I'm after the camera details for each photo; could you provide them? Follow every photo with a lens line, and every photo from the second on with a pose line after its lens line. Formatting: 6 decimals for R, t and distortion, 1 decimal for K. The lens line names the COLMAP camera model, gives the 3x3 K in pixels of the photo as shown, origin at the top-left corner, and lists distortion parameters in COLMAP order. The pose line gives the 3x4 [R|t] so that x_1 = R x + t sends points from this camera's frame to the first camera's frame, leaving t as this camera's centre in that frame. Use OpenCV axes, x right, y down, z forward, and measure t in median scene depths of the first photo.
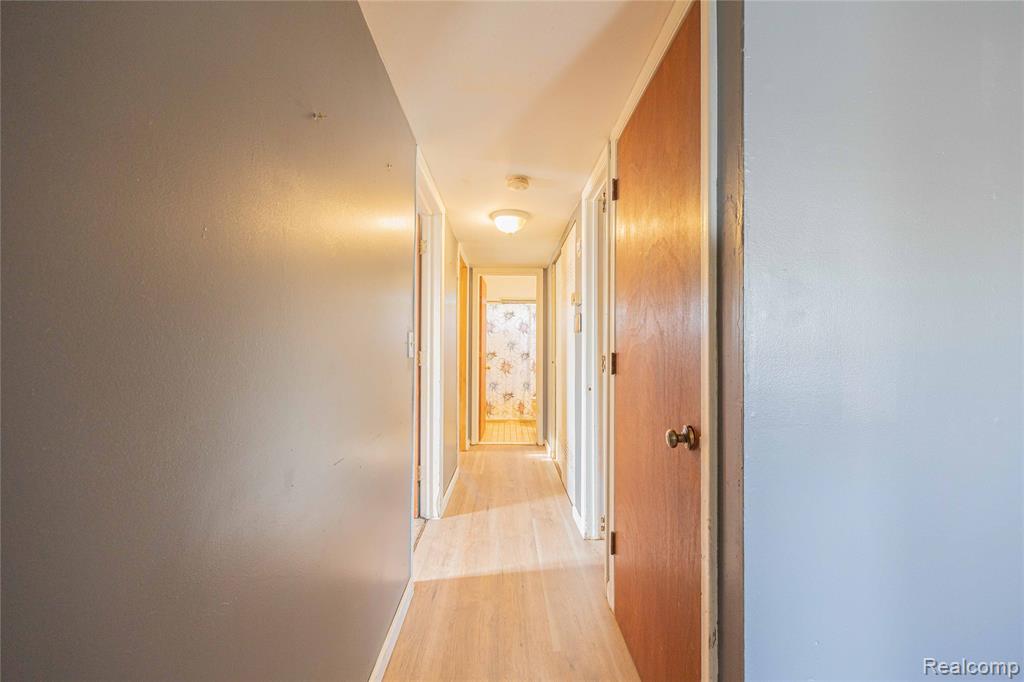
lens RADIAL K [[407.5, 0, 511.6], [0, 407.5, 343.8], [0, 0, 1]] dist [-0.005304, 0.000440]
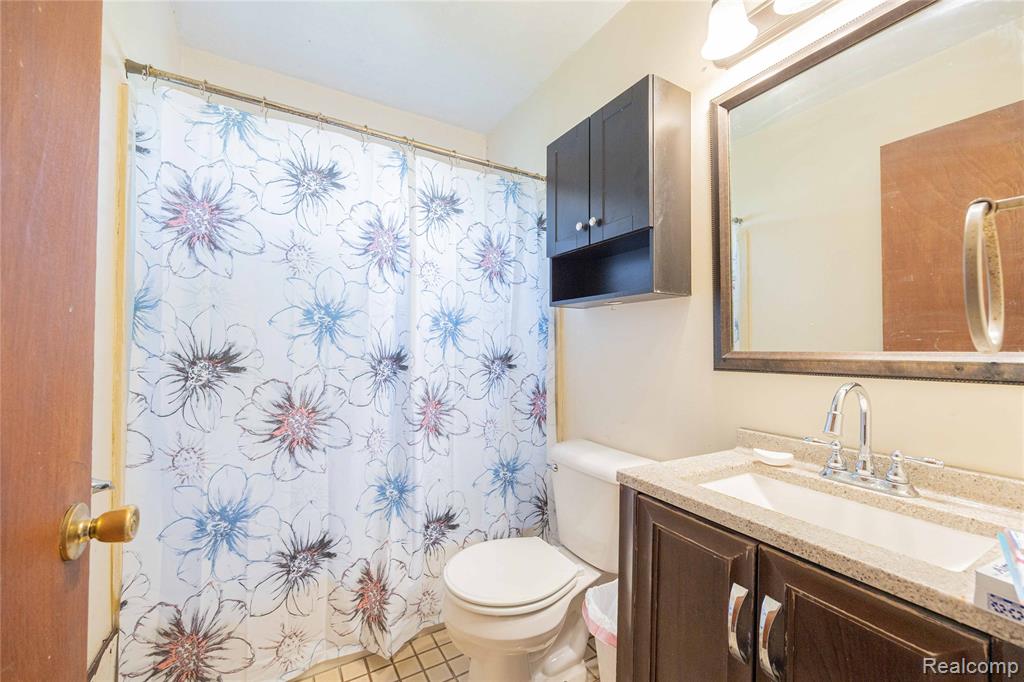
lens RADIAL K [[407.5, 0, 515.1], [0, 407.5, 339.6], [0, 0, 1]] dist [-0.005304, 0.000440]
pose [[0.861233, 0.009327, 0.508124, -0.023167], [-0.006148, 0.999950, -0.007936, 0.015965], [-0.508173, 0.003711, 0.861247, 0.762147]]
